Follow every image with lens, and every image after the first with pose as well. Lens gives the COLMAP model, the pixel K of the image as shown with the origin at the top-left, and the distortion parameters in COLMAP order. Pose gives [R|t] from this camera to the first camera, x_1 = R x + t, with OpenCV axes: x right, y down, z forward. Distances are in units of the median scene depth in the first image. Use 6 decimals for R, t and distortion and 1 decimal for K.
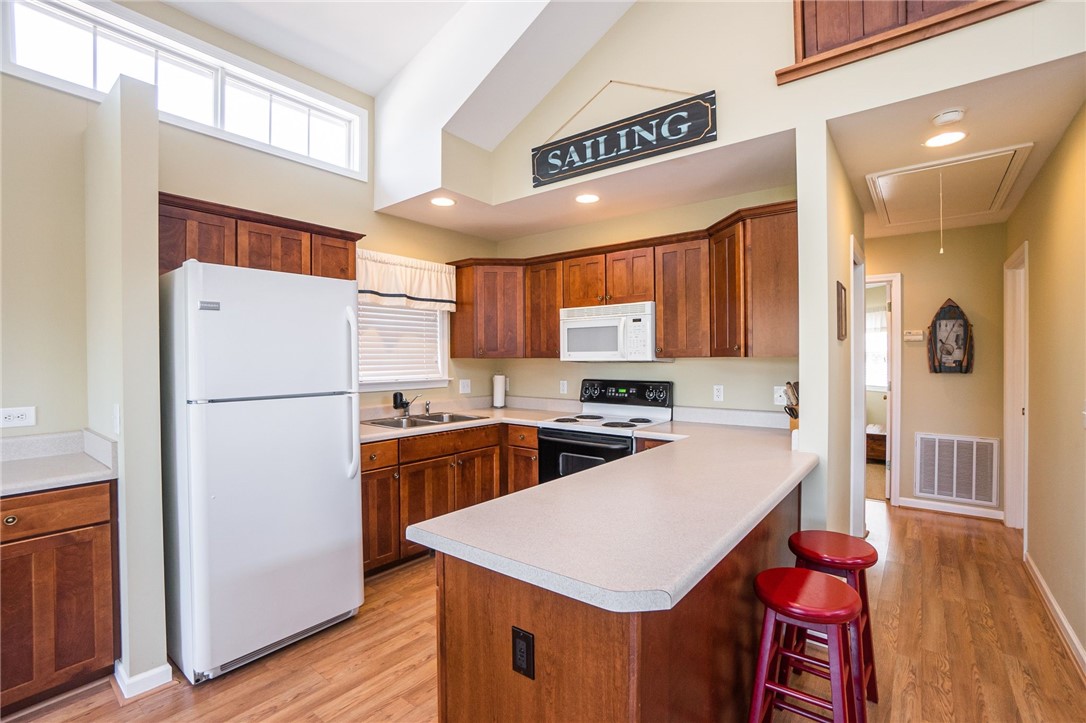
lens RADIAL K [[495.5, 0, 540.1], [0, 495.5, 358.6], [0, 0, 1]] dist [-0.033598, 0.000297]
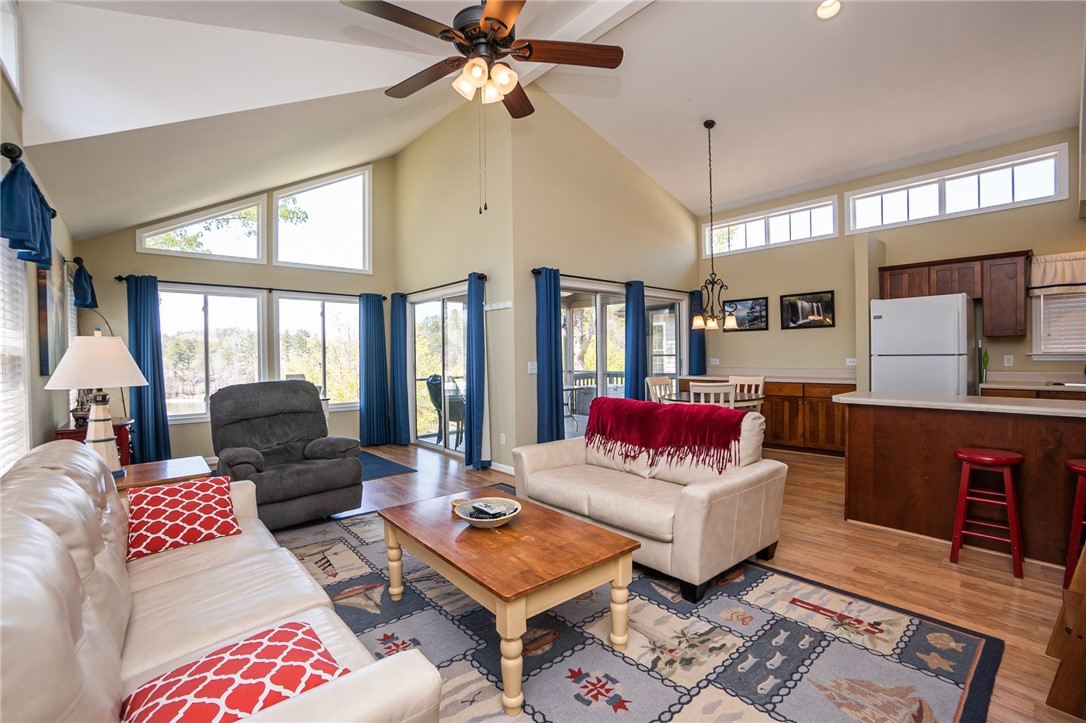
lens RADIAL K [[477.9, 0, 537.6], [0, 477.9, 358.7], [0, 0, 1]] dist [-0.061614, 0.021850]
pose [[-0.181741, 0.015689, -0.983221, 1.161773], [0.013782, 0.999815, 0.013406, 0.028566], [0.983250, -0.011114, -0.181923, -0.166393]]
